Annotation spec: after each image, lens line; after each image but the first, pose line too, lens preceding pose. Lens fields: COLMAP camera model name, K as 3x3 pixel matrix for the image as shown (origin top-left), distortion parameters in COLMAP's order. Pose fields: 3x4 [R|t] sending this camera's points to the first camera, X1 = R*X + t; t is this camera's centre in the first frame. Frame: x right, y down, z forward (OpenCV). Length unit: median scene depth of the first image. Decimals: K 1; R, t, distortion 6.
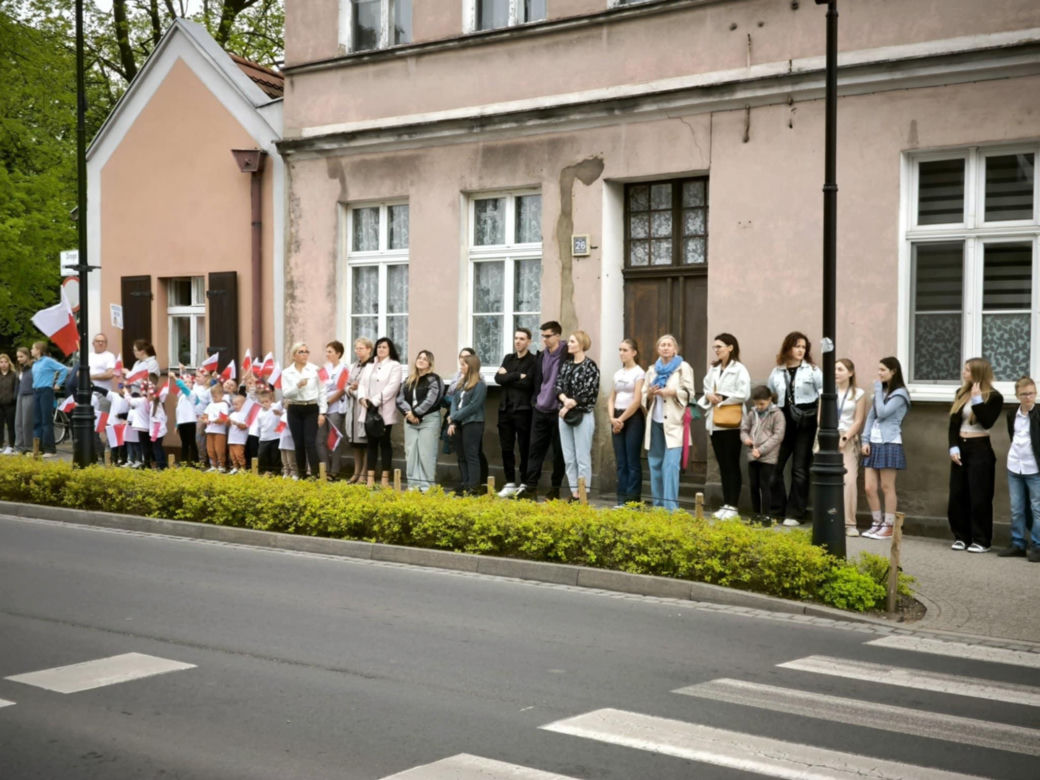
lens RADIAL K [[1410.4, 0, 551.4], [0, 1410.4, 382.7], [0, 0, 1]] dist [0.140418, 0.000000]
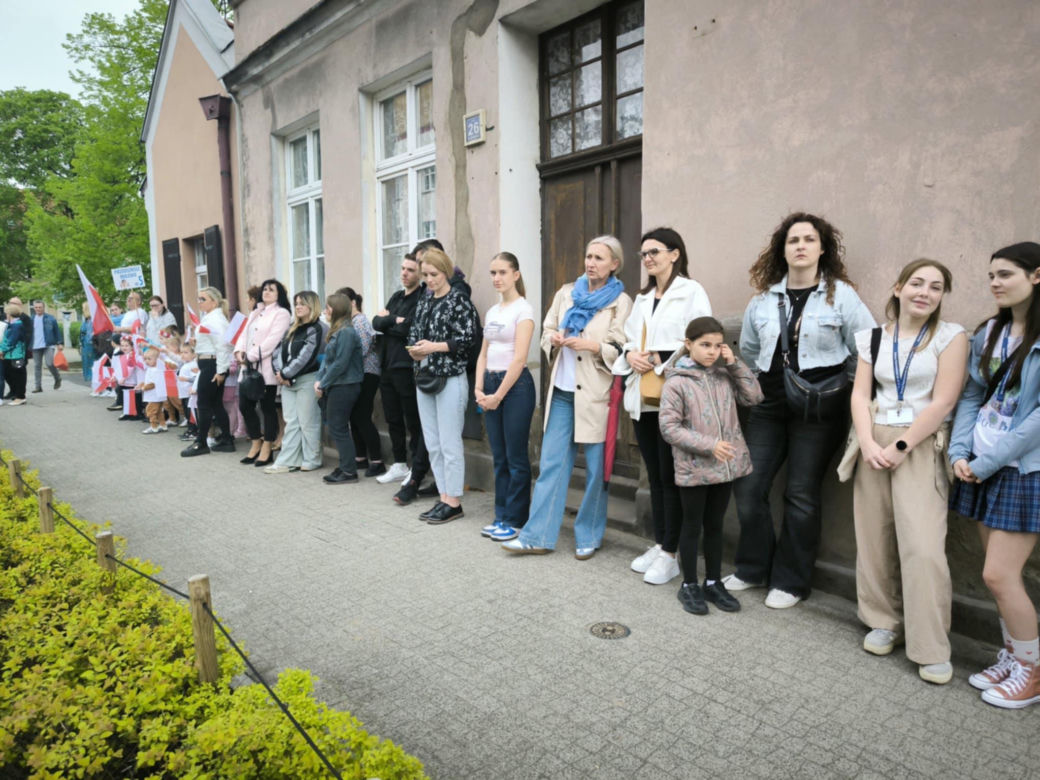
lens RADIAL K [[703.9, 0, 536.5], [0, 703.9, 402.7], [0, 0, 1]] dist [-0.003239, -0.003212]
pose [[0.984519, 0.004207, -0.175225, 0.112030], [0.012666, 0.995391, 0.095062, 0.003940], [0.174818, -0.095810, 0.979928, 0.657540]]
